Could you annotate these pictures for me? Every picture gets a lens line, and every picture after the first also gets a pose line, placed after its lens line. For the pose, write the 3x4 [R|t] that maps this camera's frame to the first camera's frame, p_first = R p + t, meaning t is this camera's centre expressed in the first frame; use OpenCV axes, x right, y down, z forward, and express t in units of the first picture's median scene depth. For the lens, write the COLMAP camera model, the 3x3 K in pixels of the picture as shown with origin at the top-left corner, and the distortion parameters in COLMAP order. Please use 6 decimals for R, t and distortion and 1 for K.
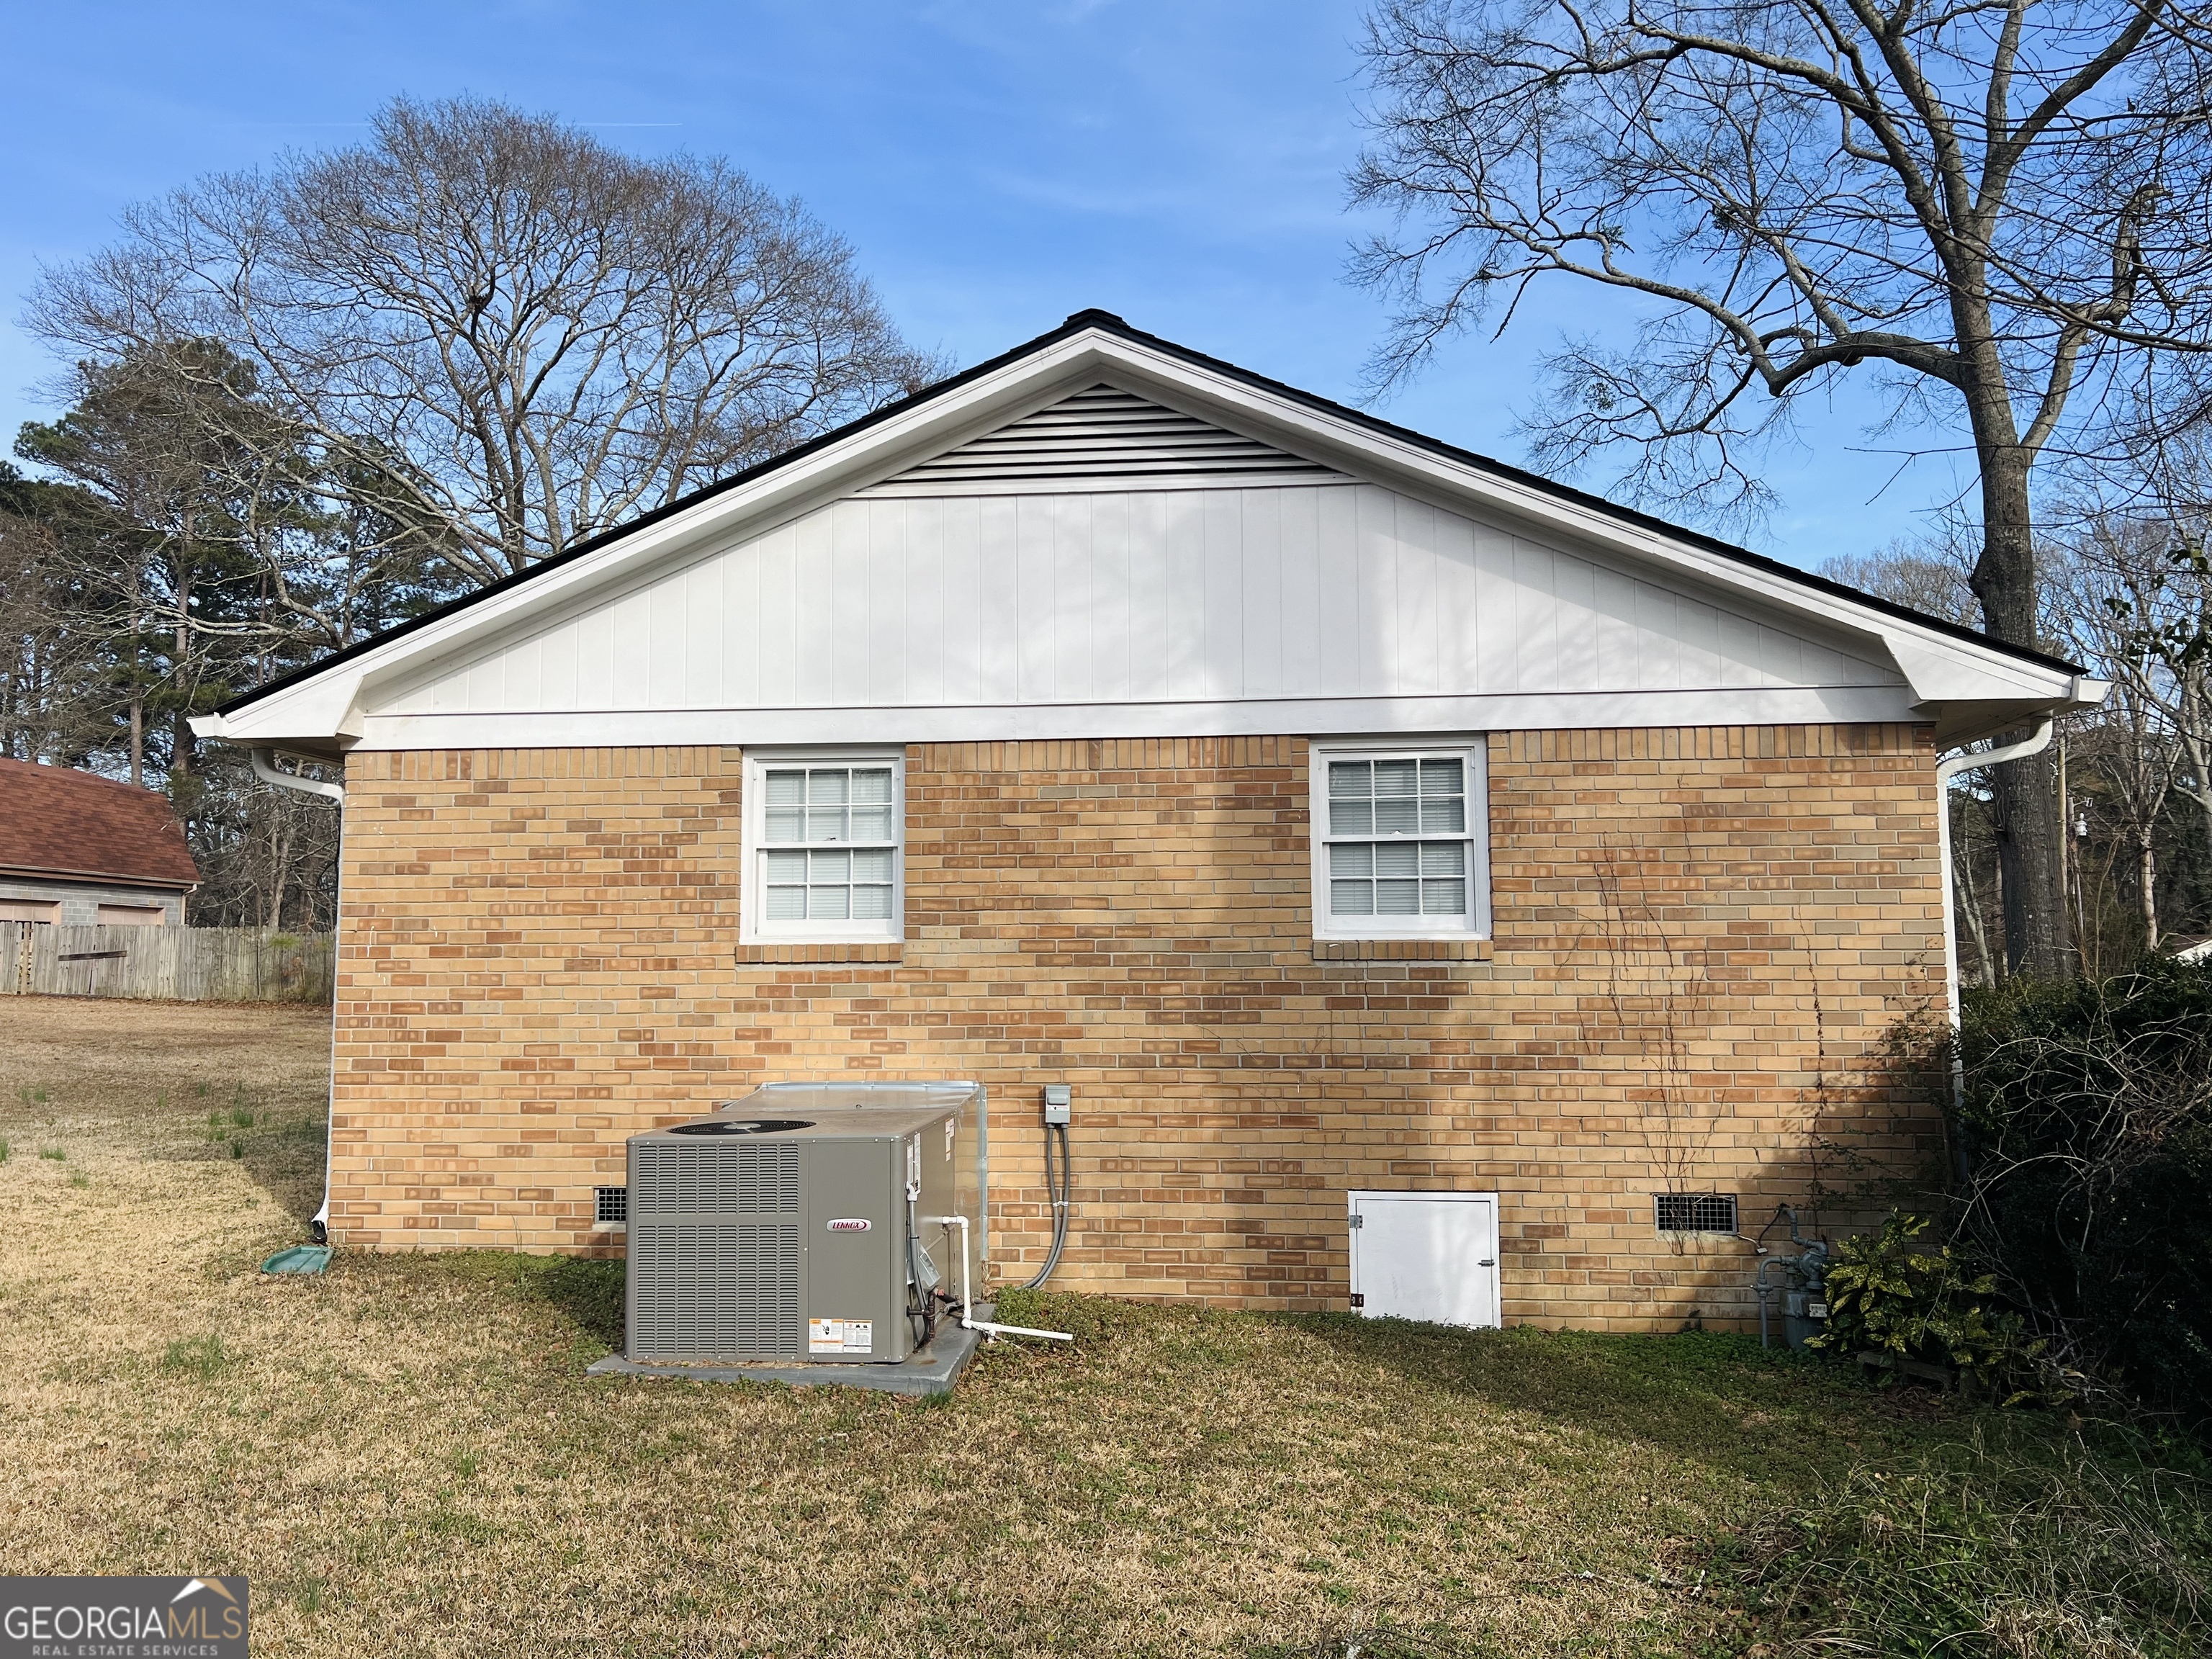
lens RADIAL K [[1646.9, 0, 1106.8], [0, 1646.9, 821.3], [0, 0, 1]] dist [0.008936, 0.001819]
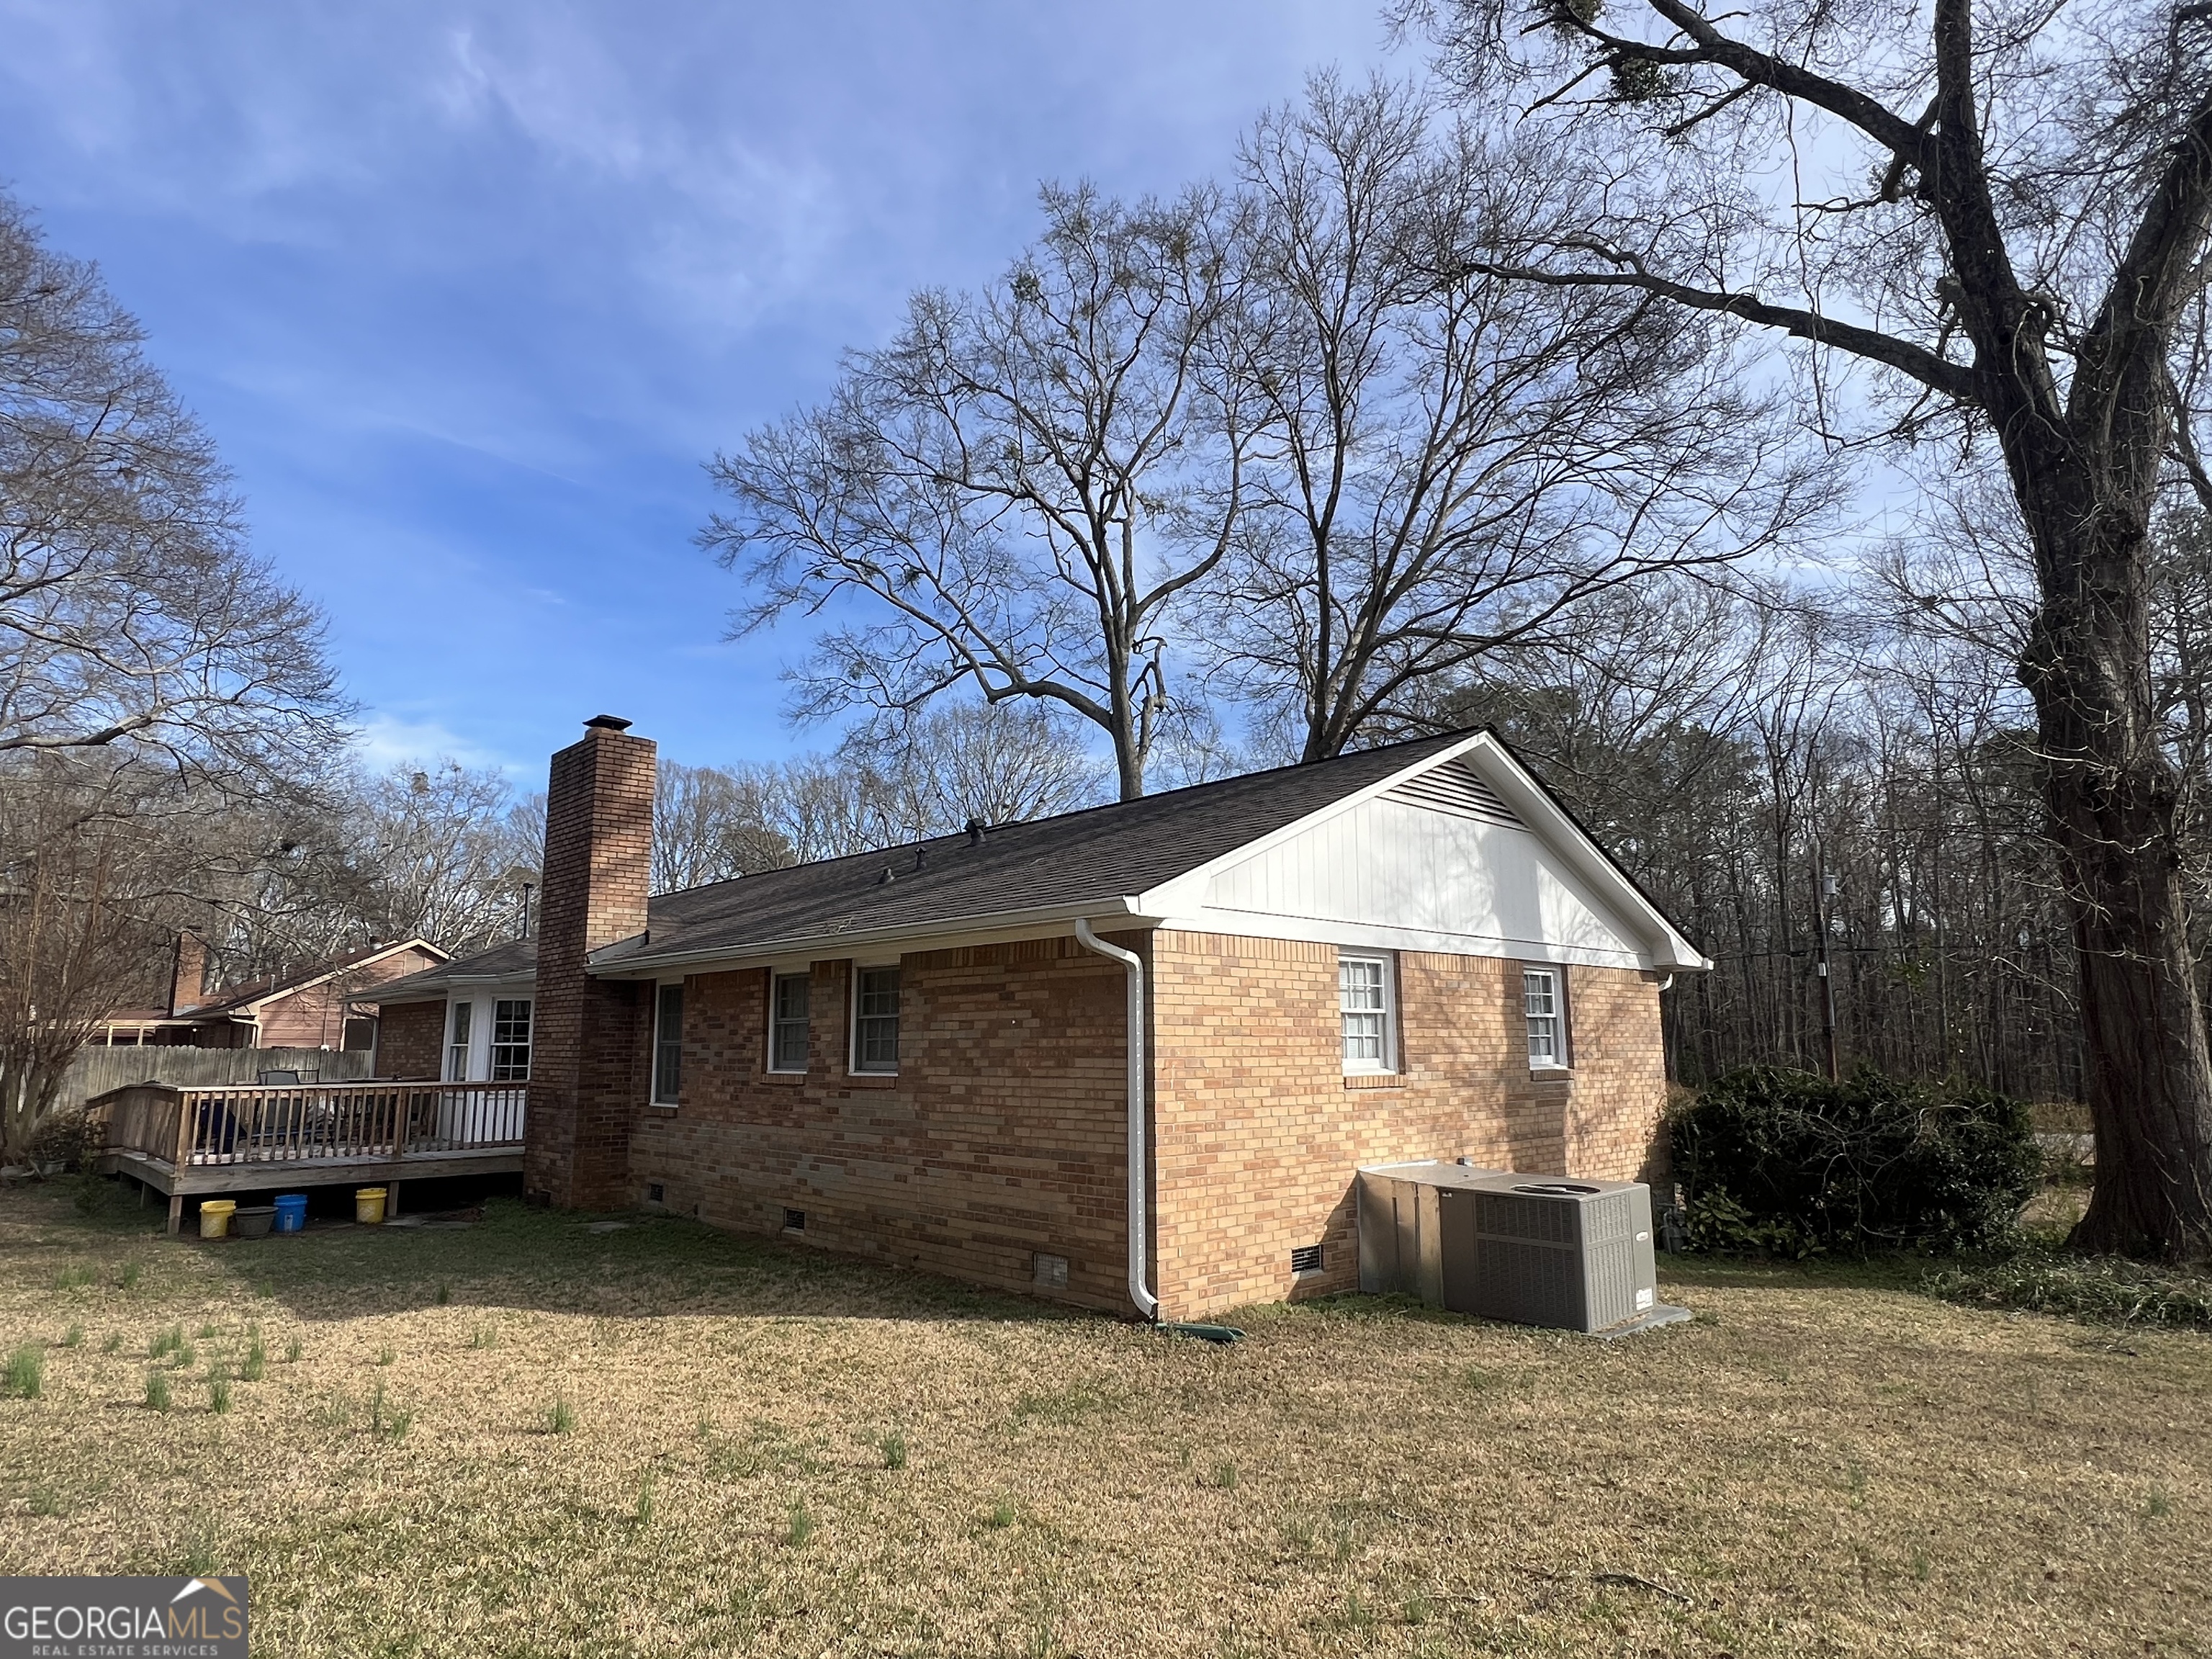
lens RADIAL K [[1238.5, 0, 1108.8], [0, 1238.5, 840.4], [0, 0, 1]] dist [0.002521, -0.002590]
pose [[0.669861, 0.125849, 0.731743, -1.232059], [-0.062736, 0.991600, -0.113110, 0.001492], [-0.739831, 0.029862, 0.672130, 0.379939]]
